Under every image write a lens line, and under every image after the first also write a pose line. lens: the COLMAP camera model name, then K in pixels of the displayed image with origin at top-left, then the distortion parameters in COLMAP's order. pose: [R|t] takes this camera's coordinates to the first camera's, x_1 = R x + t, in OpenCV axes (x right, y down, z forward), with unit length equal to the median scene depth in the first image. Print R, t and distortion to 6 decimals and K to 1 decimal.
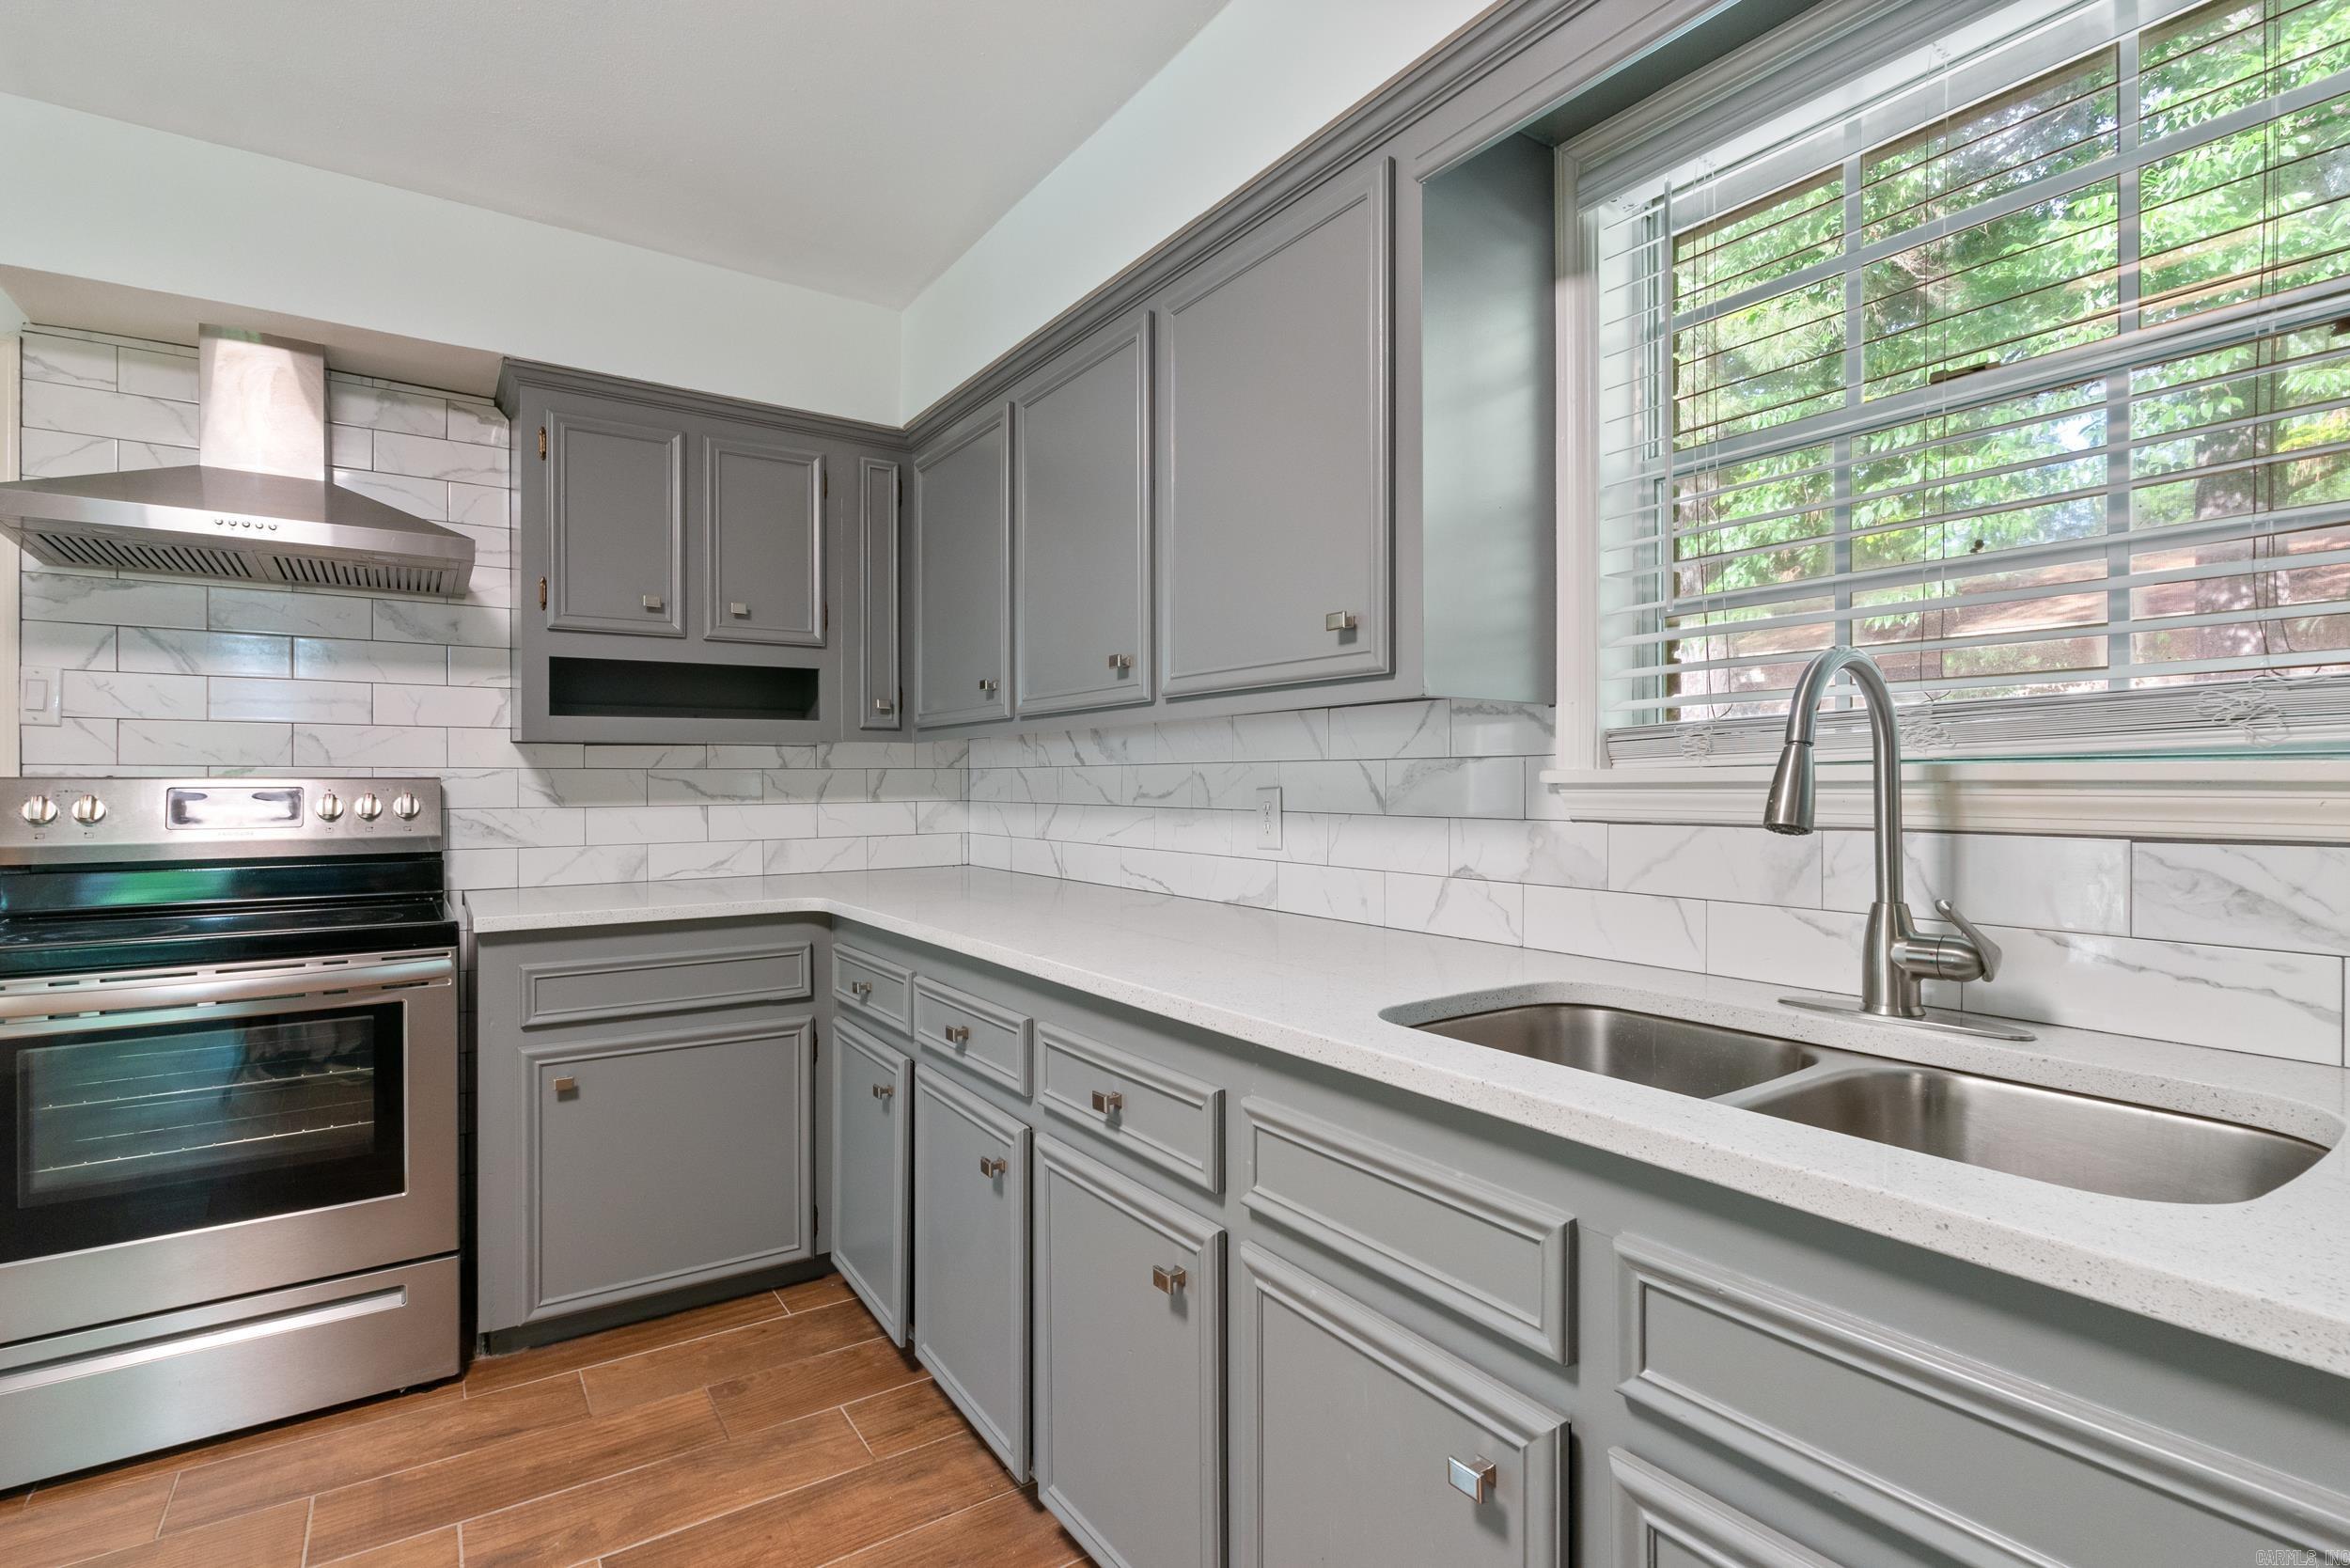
lens RADIAL K [[1117.1, 0, 1168.7], [0, 1117.1, 776.6], [0, 0, 1]] dist [-0.010080, 0.000595]
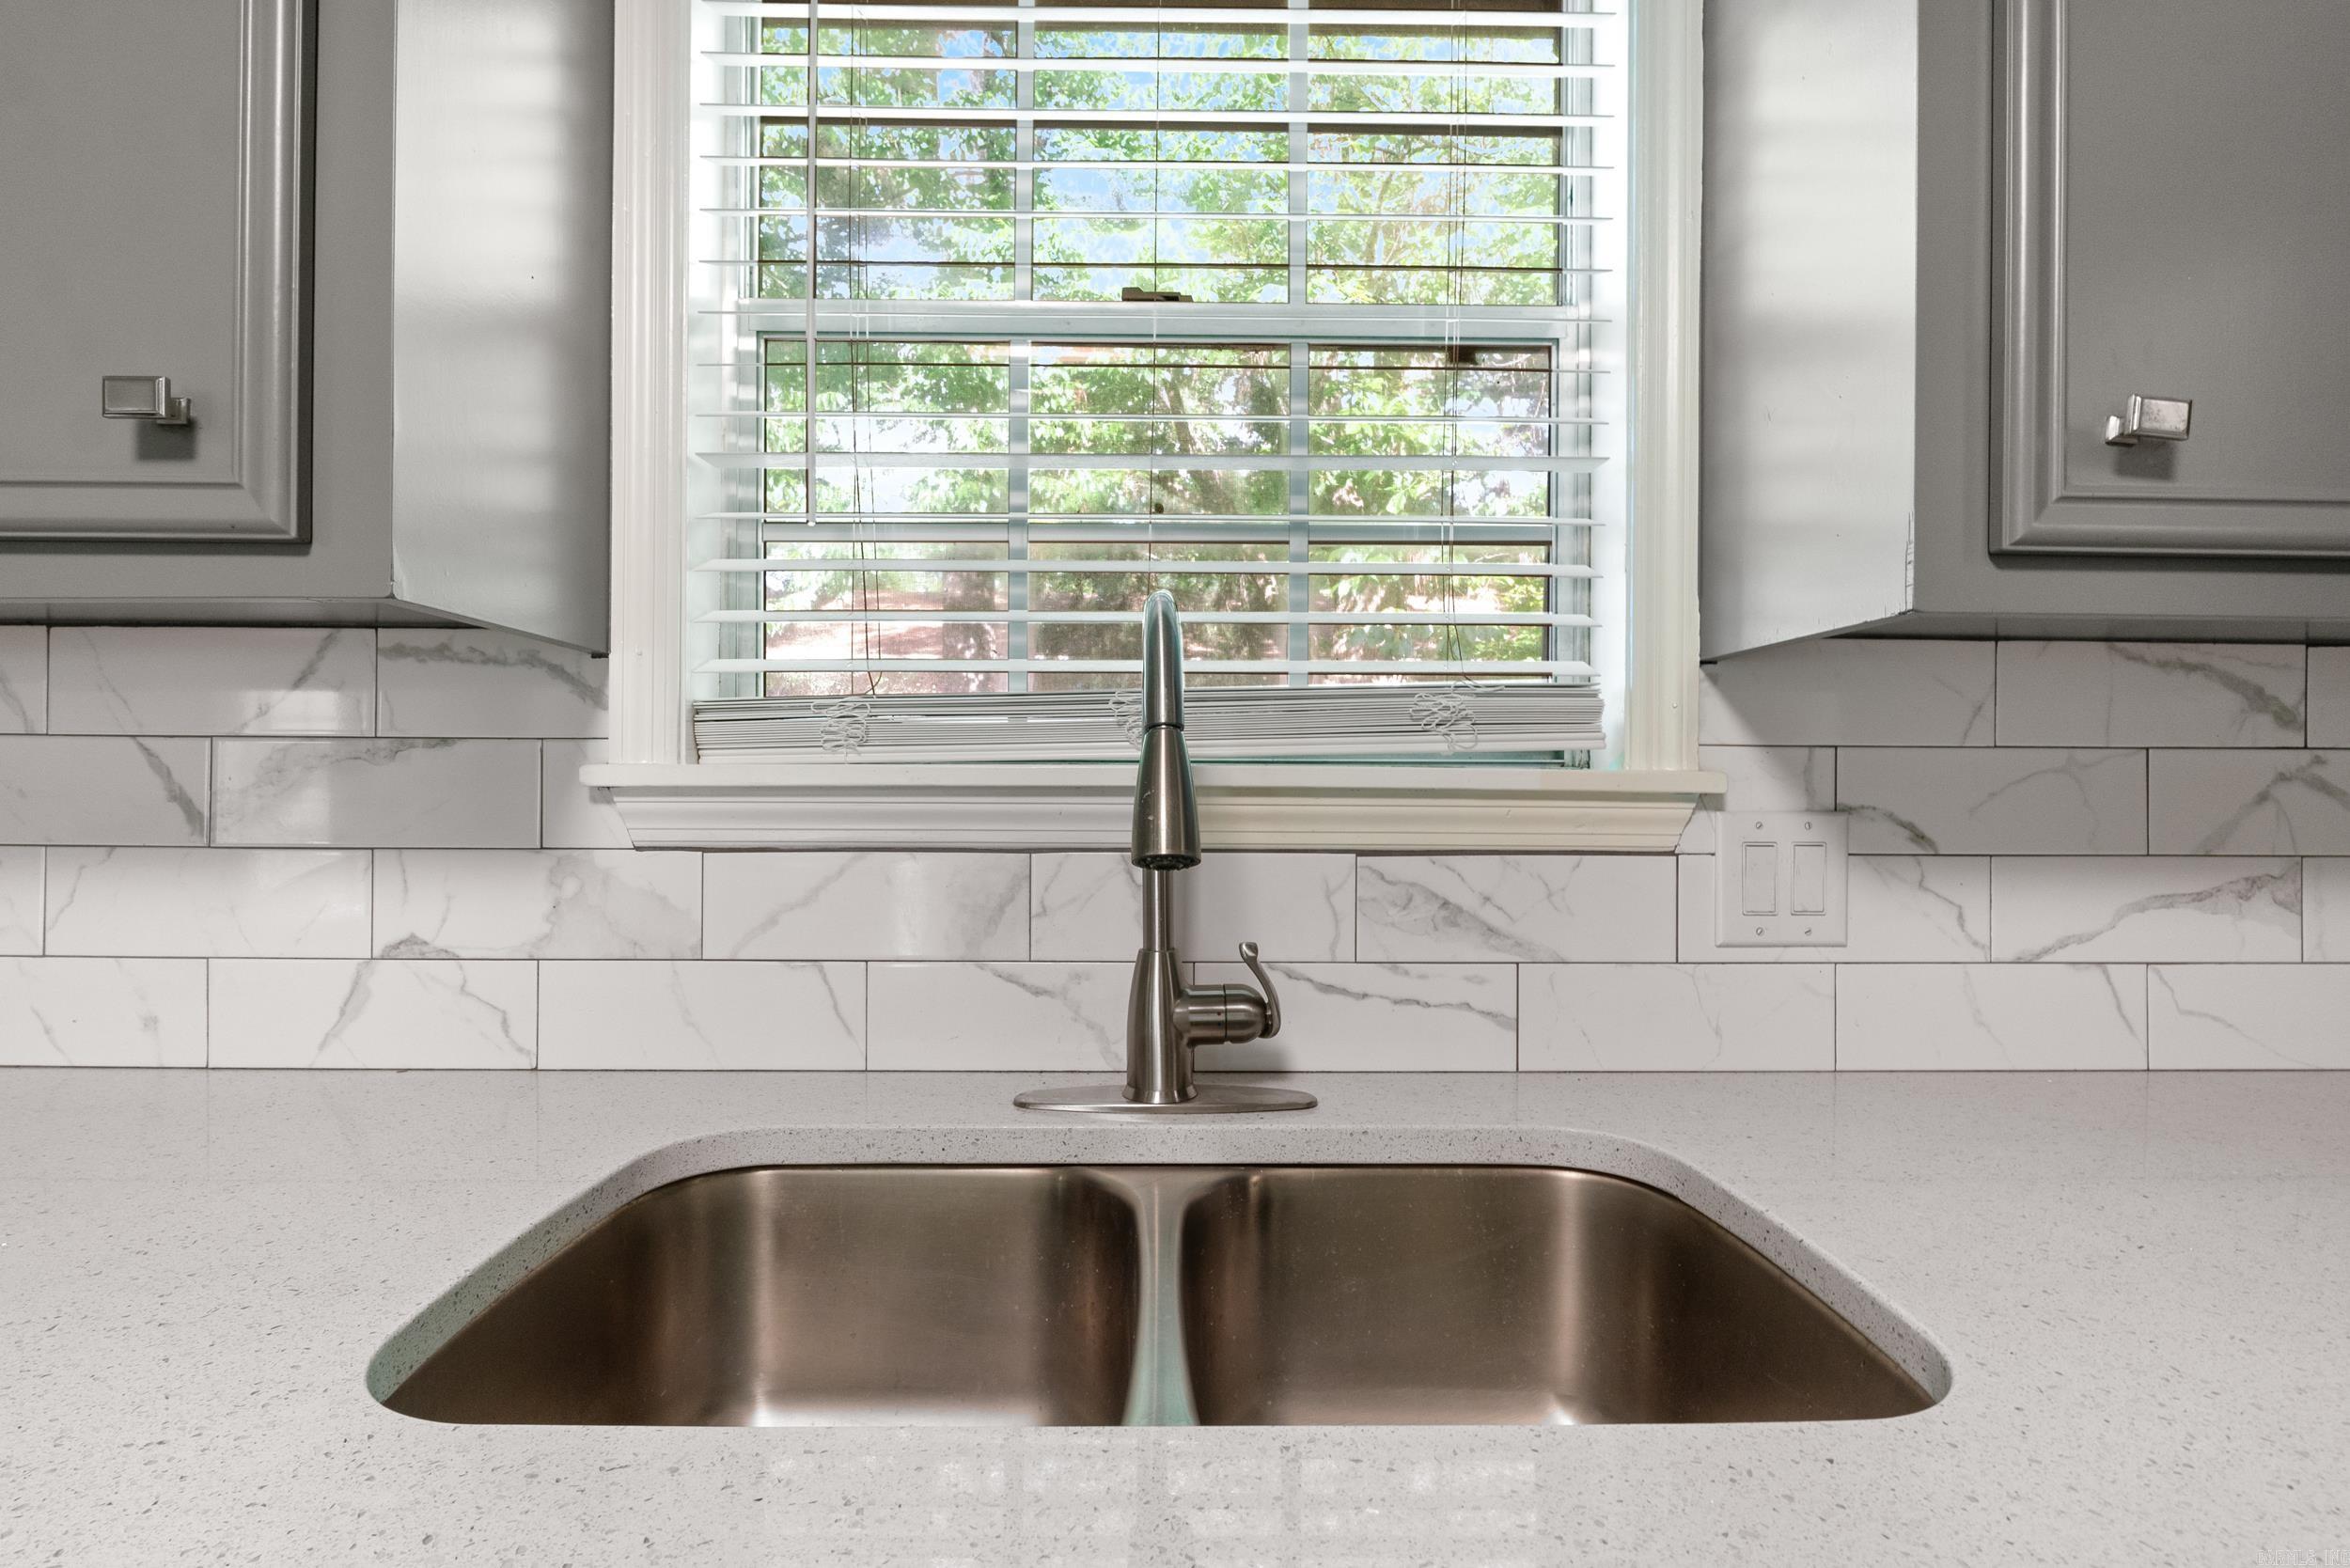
lens RADIAL K [[1117.1, 0, 1160.8], [0, 1117.1, 793.7], [0, 0, 1]] dist [-0.010080, 0.000595]
pose [[0.556187, 0.001655, 0.831055, 0.020108], [-0.010827, 0.999928, 0.005255, 0.003912], [-0.830986, -0.011920, 0.556165, 0.470585]]
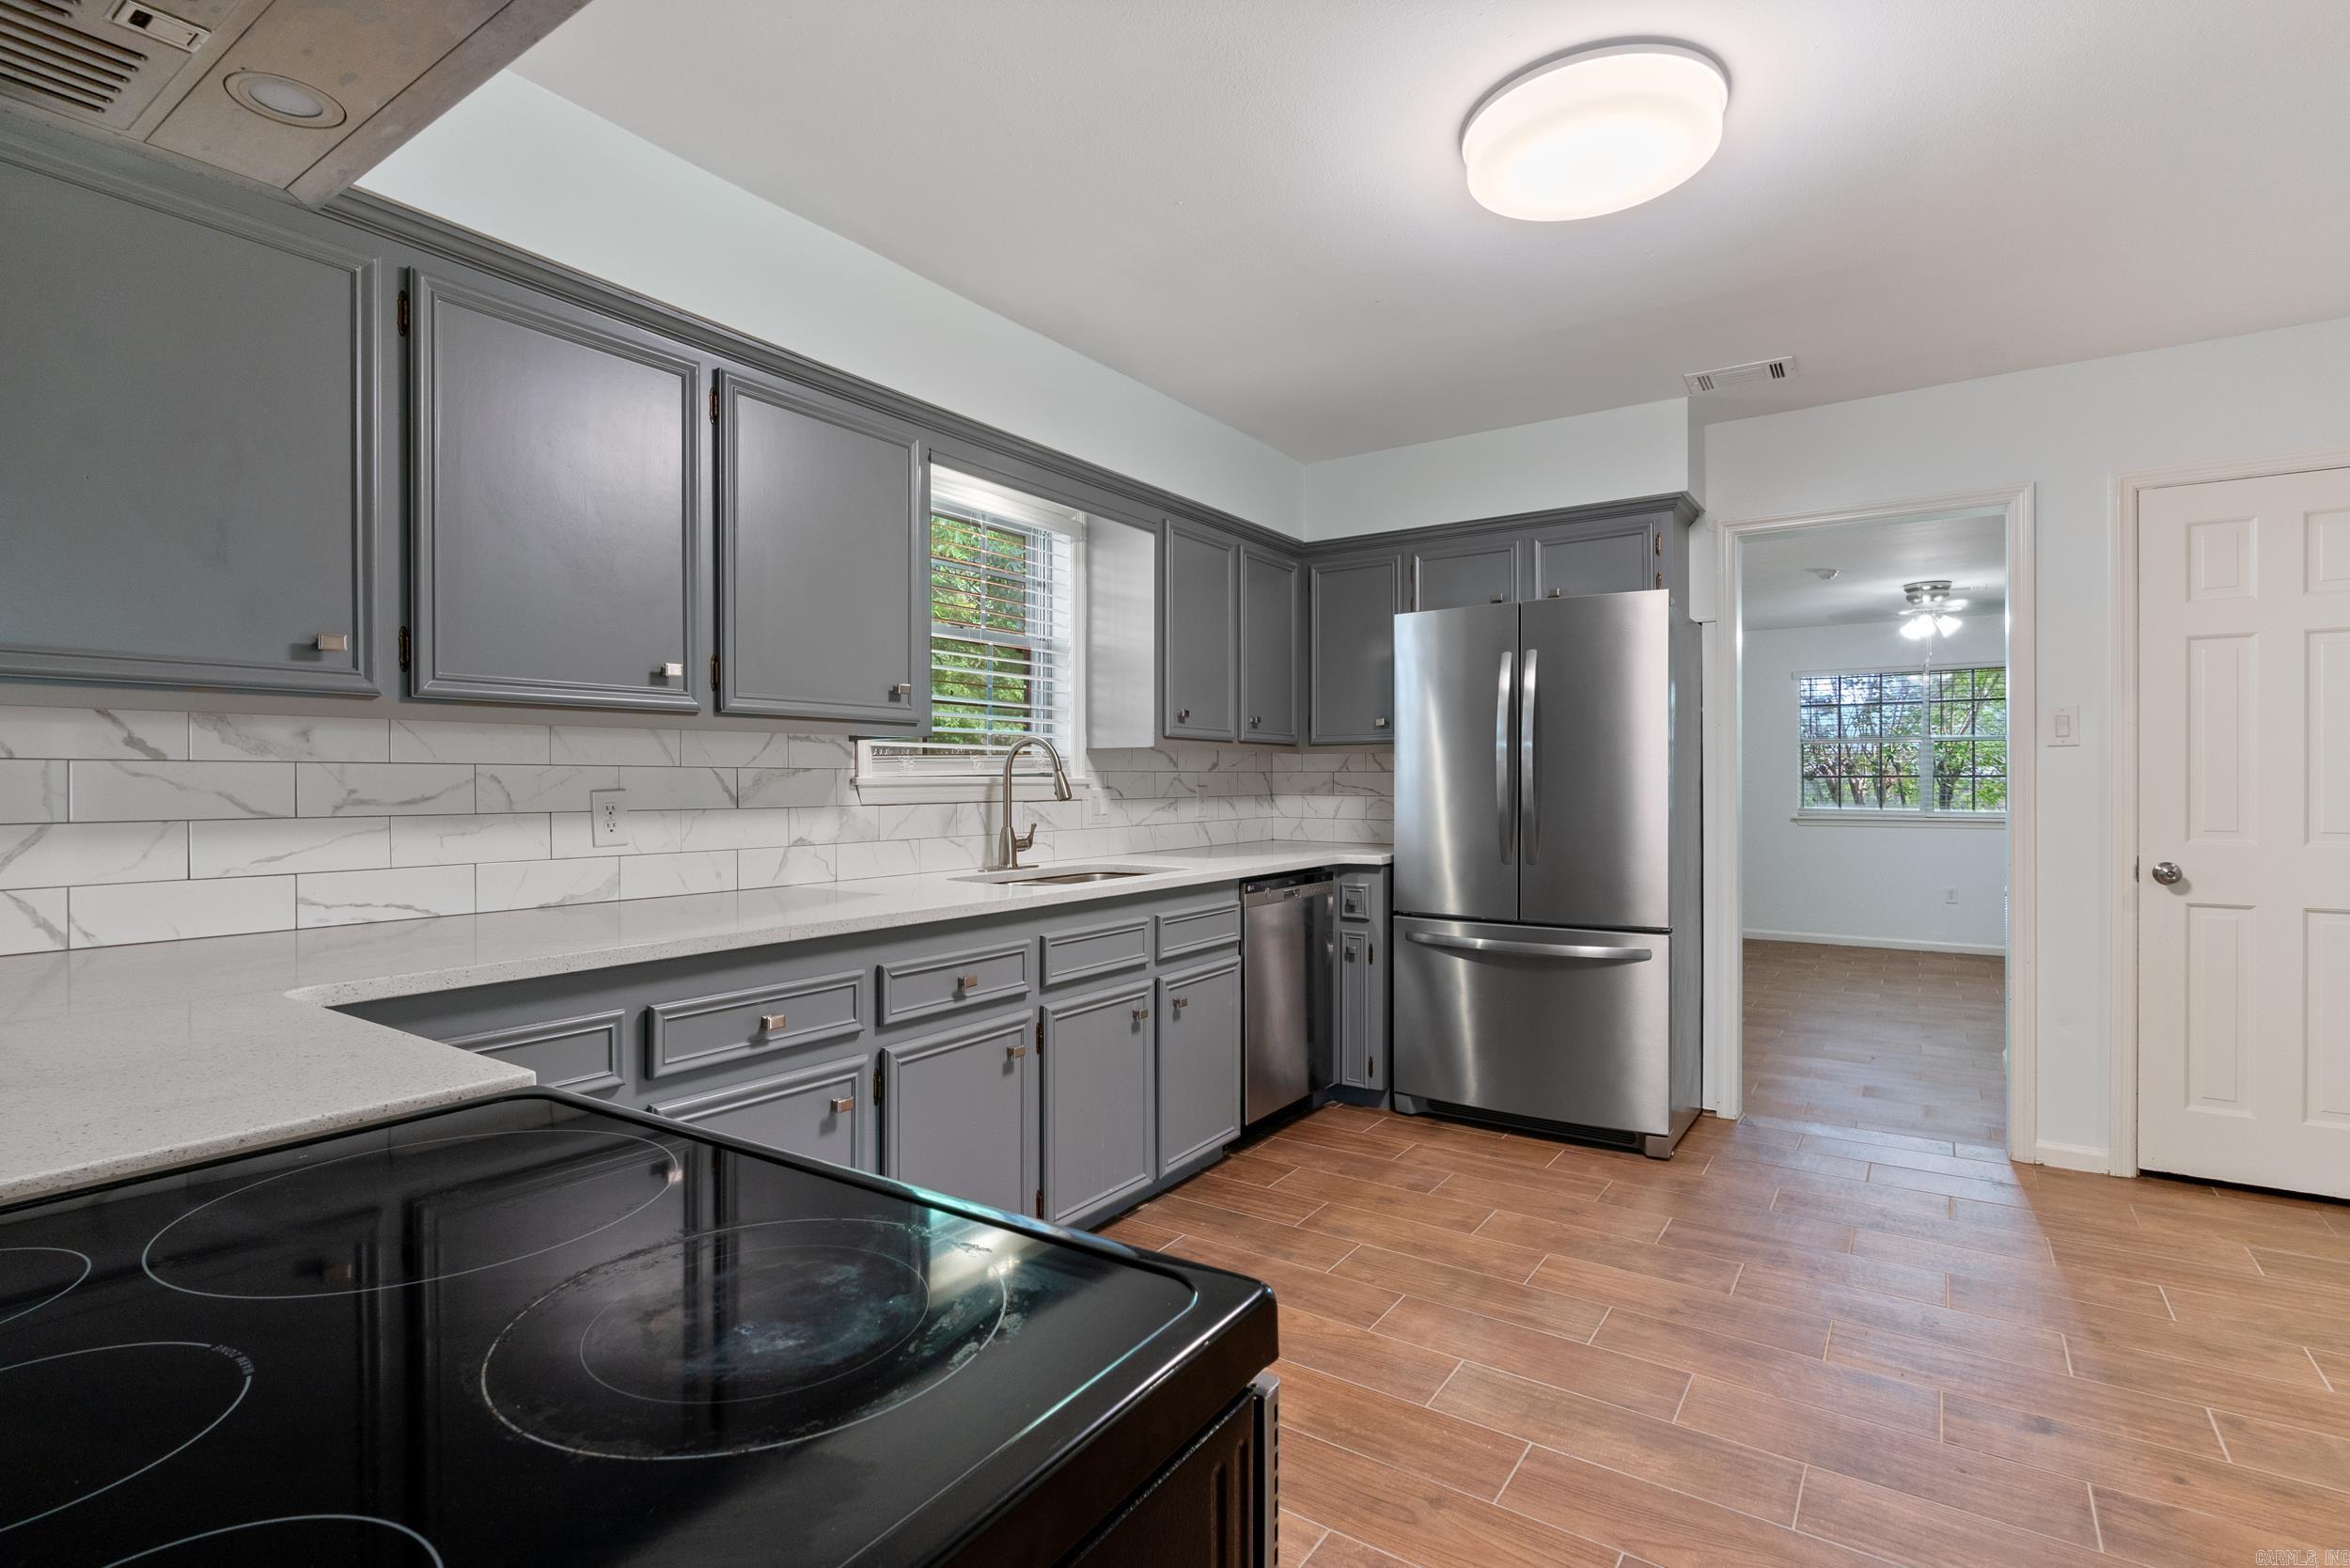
lens RADIAL K [[1117.1, 0, 1183.5], [0, 1117.1, 788.5], [0, 0, 1]] dist [-0.010080, 0.000595]
pose [[-0.370488, -0.005289, 0.928822, -1.668097], [-0.003775, 0.999984, 0.004188, 0.003149], [-0.928830, -0.001954, -0.370502, 1.302220]]
